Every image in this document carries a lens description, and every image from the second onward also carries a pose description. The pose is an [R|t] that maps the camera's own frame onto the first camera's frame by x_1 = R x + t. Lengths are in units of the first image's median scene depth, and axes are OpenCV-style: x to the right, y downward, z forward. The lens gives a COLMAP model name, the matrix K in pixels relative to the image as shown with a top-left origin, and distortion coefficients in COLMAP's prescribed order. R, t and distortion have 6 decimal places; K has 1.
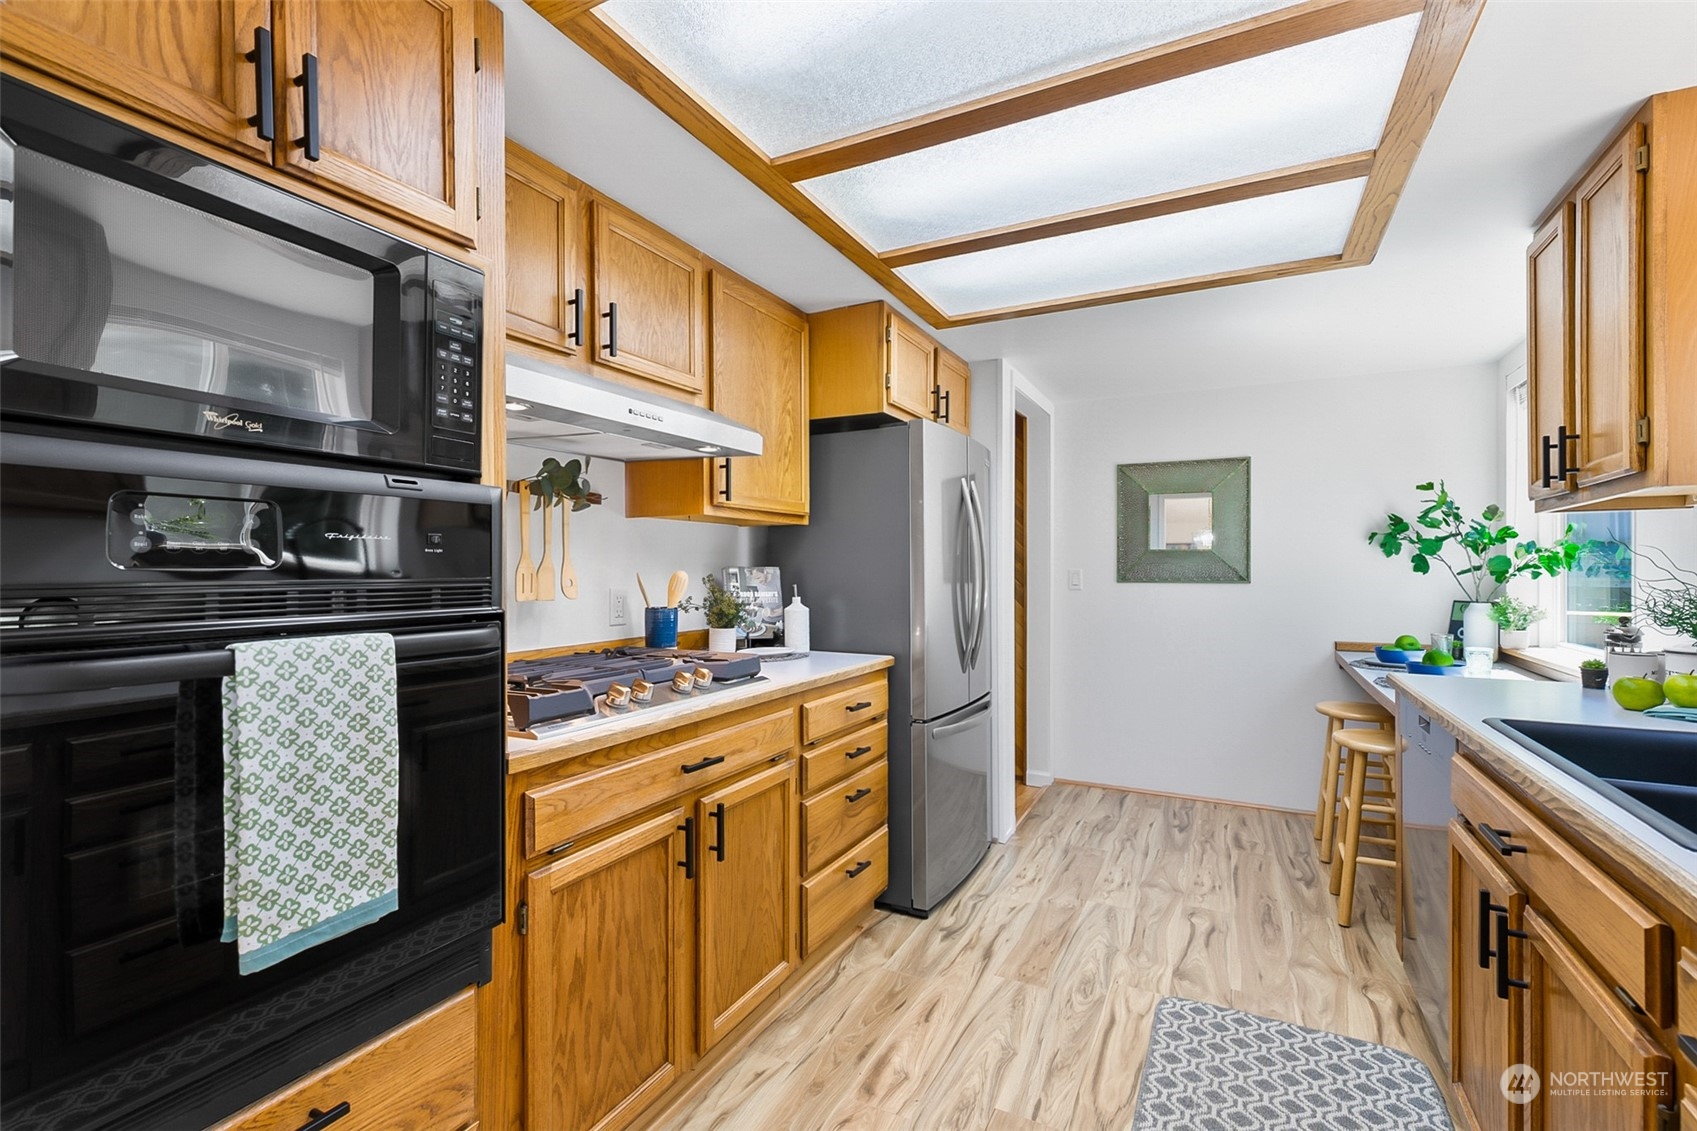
lens RADIAL K [[757.4, 0, 846.0], [0, 757.4, 570.4], [0, 0, 1]] dist [0.006247, -0.002167]
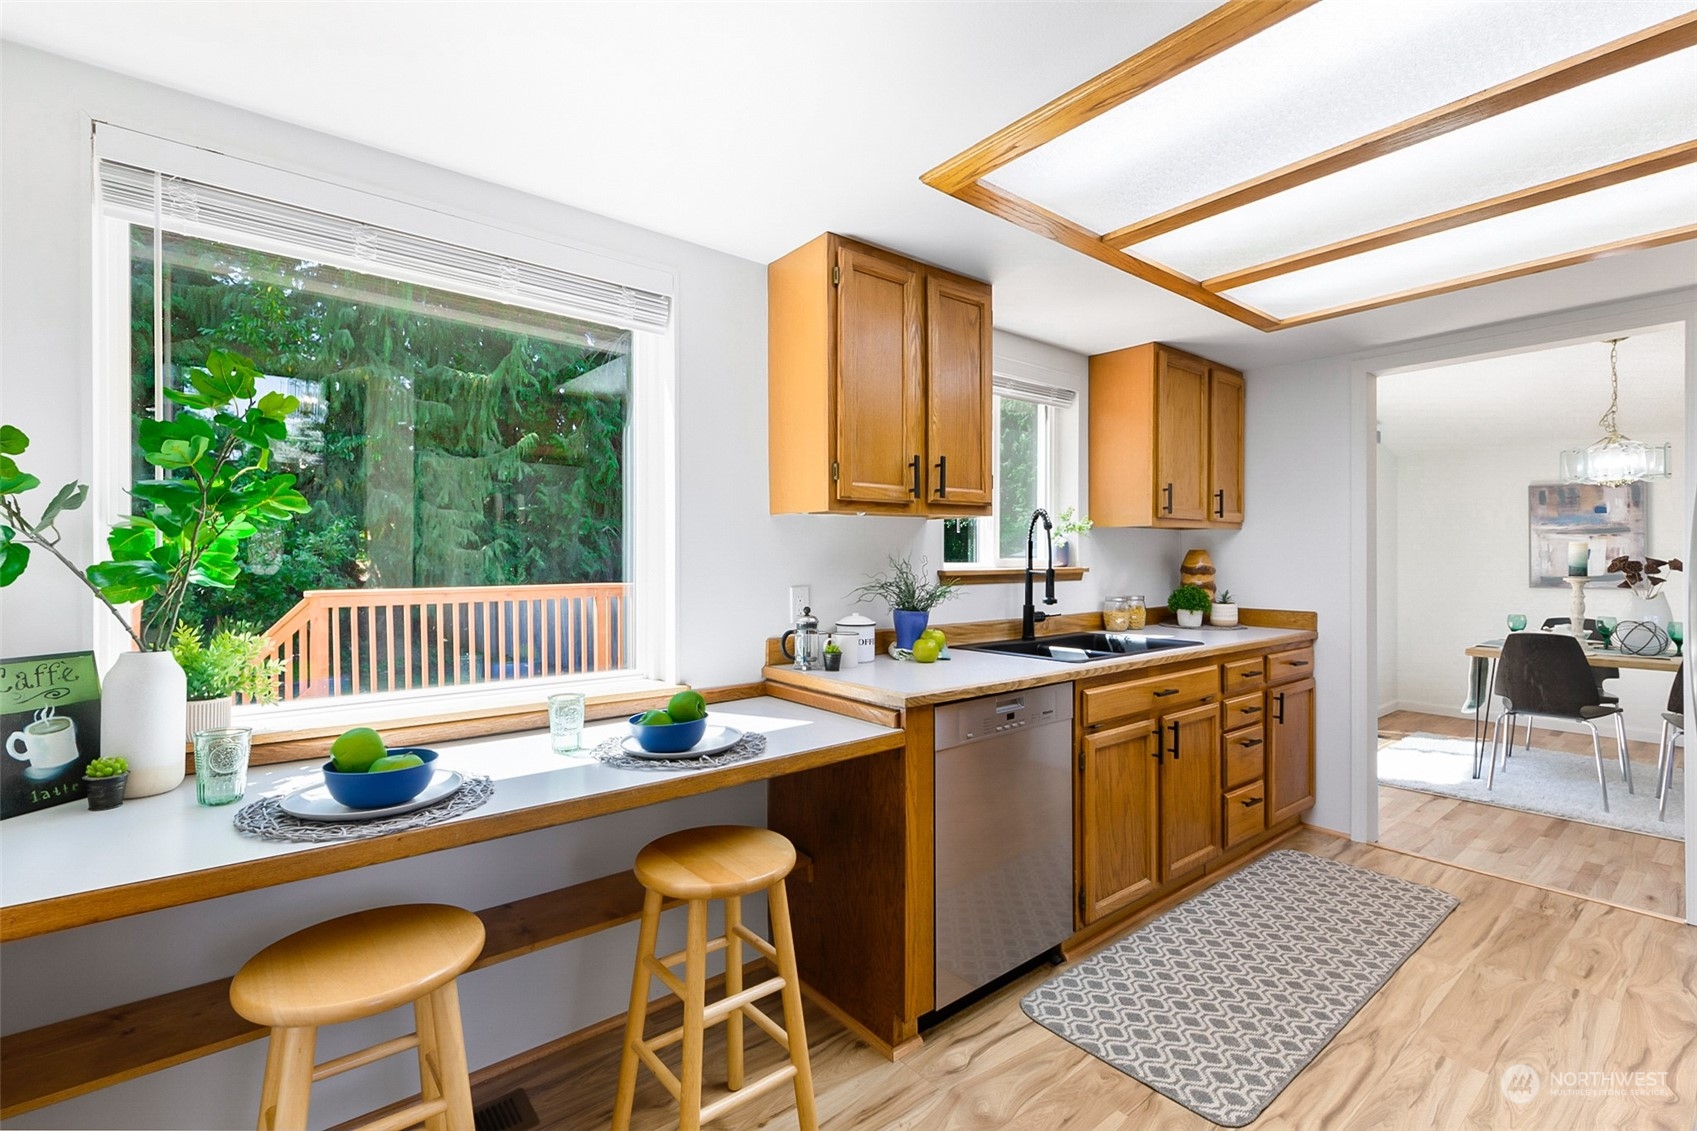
lens RADIAL K [[757.4, 0, 843.6], [0, 757.4, 561.7], [0, 0, 1]] dist [0.006247, -0.002167]
pose [[-0.915586, 0.000899, 0.402122, 0.462076], [0.003266, 0.999981, 0.005201, -0.012346], [-0.402109, 0.006075, -0.915571, 1.815966]]
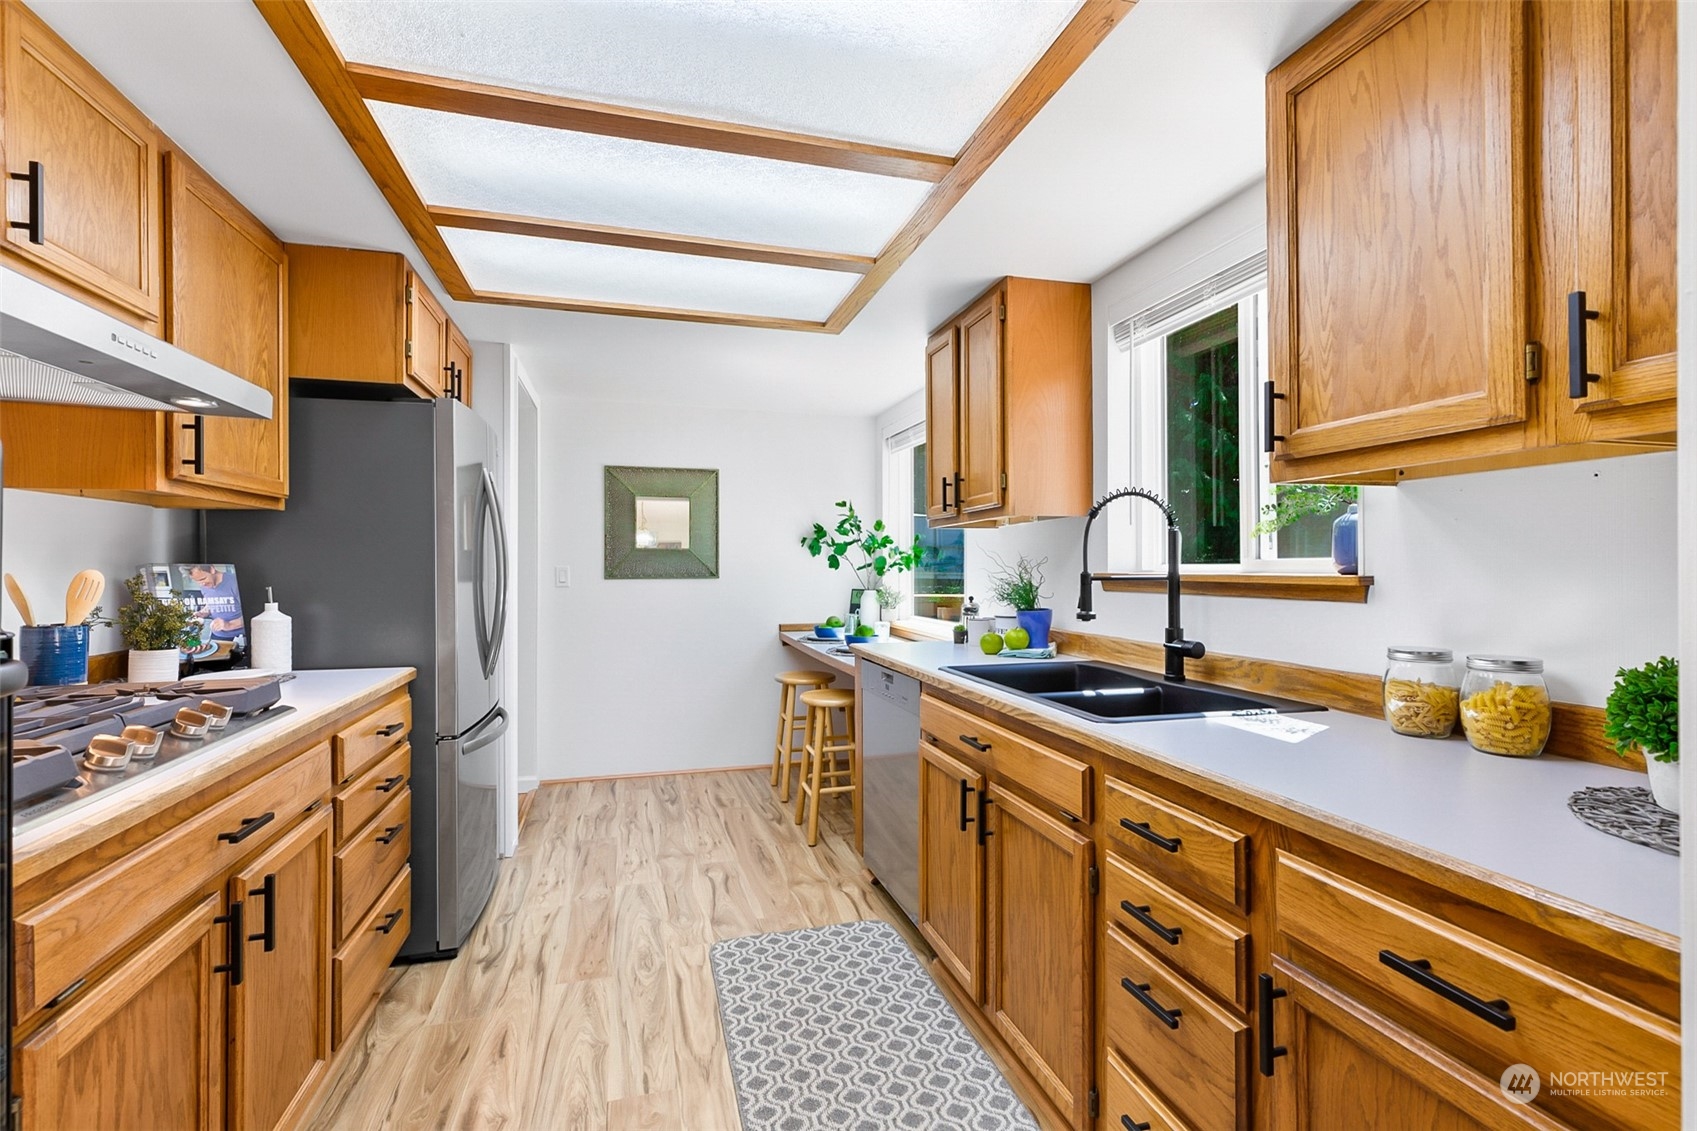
lens RADIAL K [[757.4, 0, 845.5], [0, 757.4, 562.8], [0, 0, 1]] dist [0.006247, -0.002167]
pose [[0.730516, 0.001617, 0.682894, -0.204748], [0.002461, 0.999984, -0.005000, -0.000693], [-0.682891, 0.005333, 0.730501, 0.034884]]
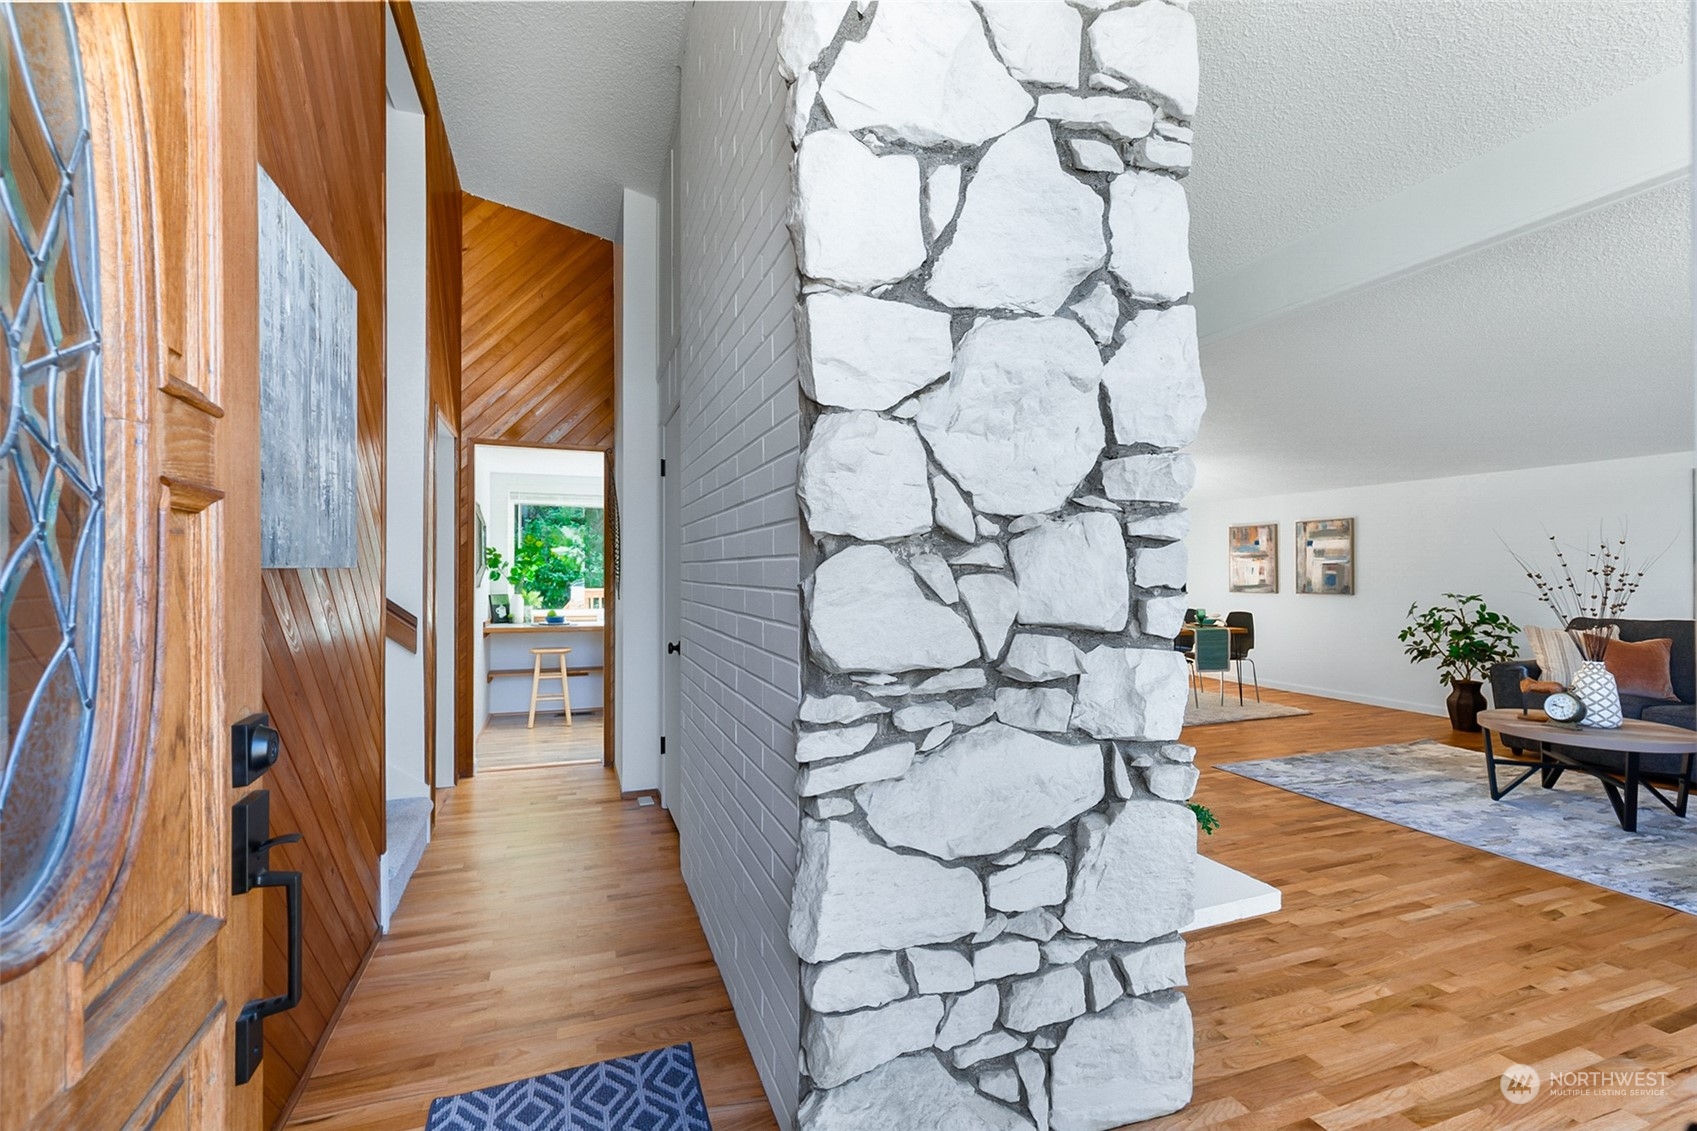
lens RADIAL K [[757.4, 0, 846.1], [0, 757.4, 569.1], [0, 0, 1]] dist [0.006247, -0.002167]
pose [[-0.729101, 0.001722, 0.684404, -1.817943], [0.003814, 0.999992, 0.001547, -0.038353], [-0.684396, 0.003738, -0.729101, 2.793455]]
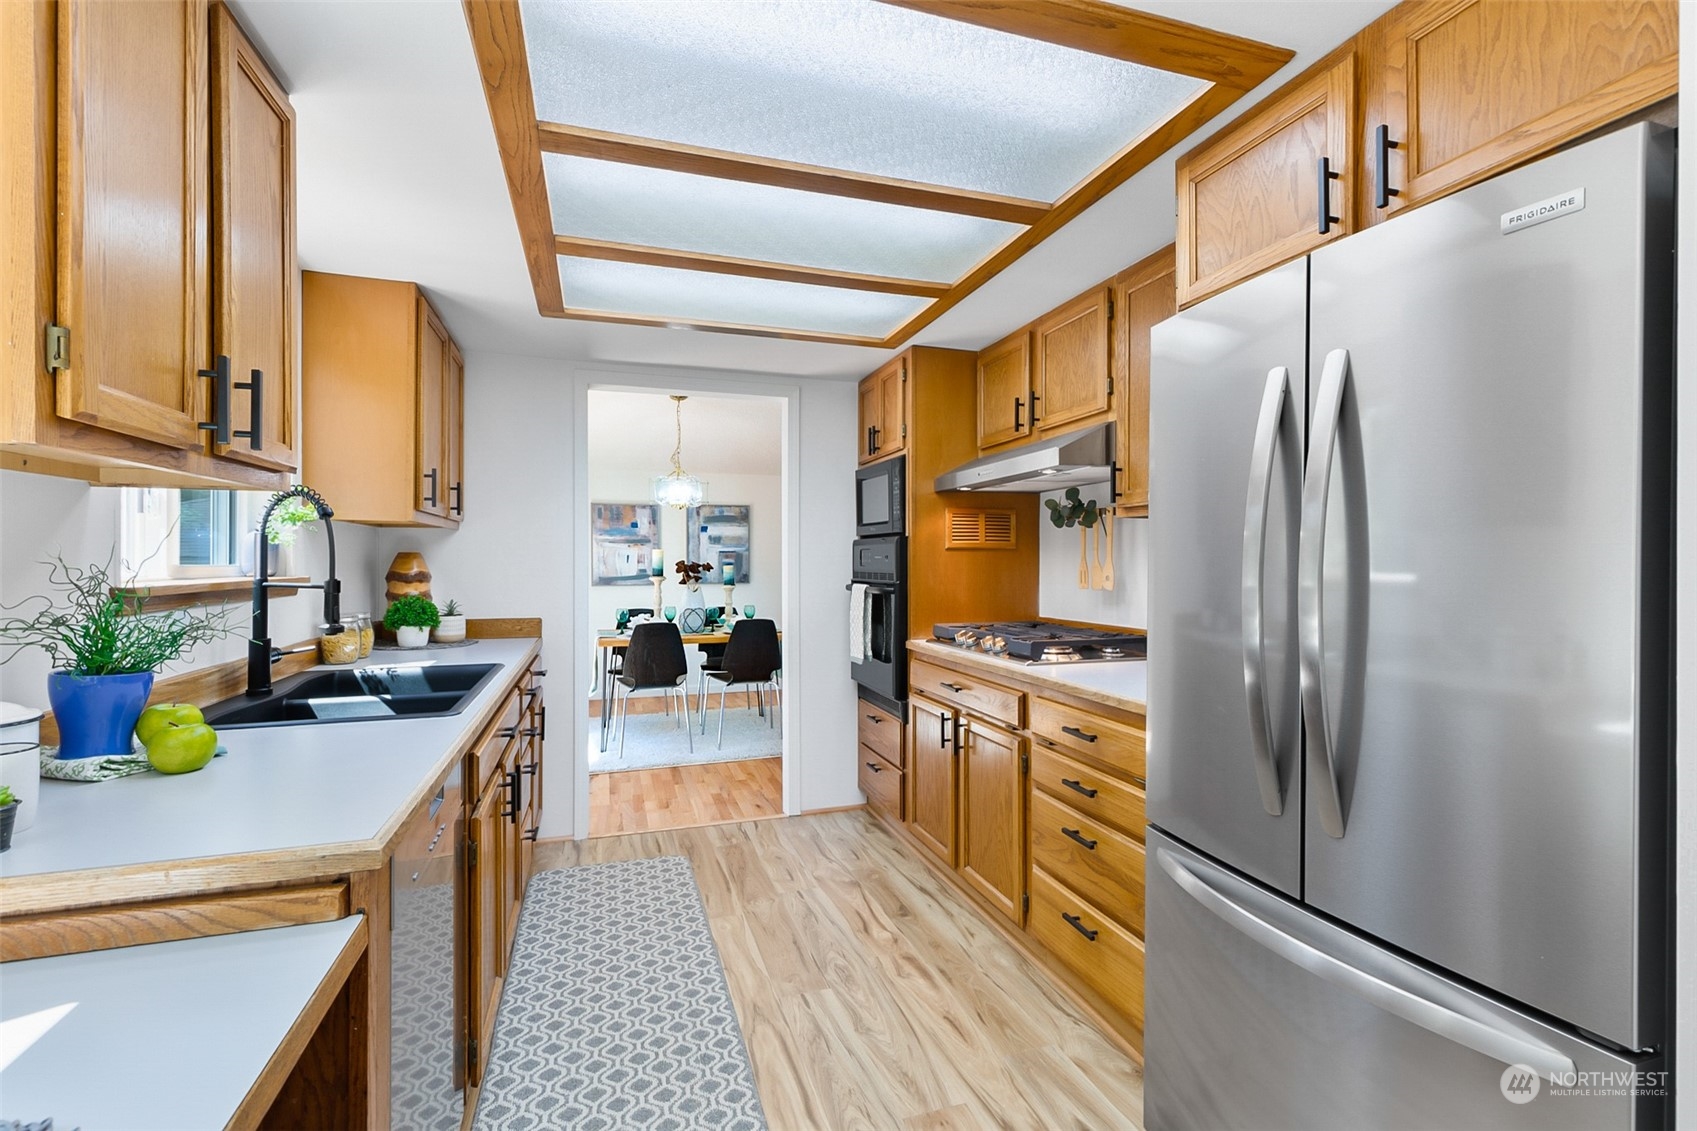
lens RADIAL K [[757.4, 0, 852.0], [0, 757.4, 564.6], [0, 0, 1]] dist [0.006247, -0.002167]
pose [[-0.698855, 0.003874, -0.715253, 0.848505], [-0.001331, 0.999977, 0.006716, -0.015152], [0.715262, 0.005646, -0.698834, 1.498129]]
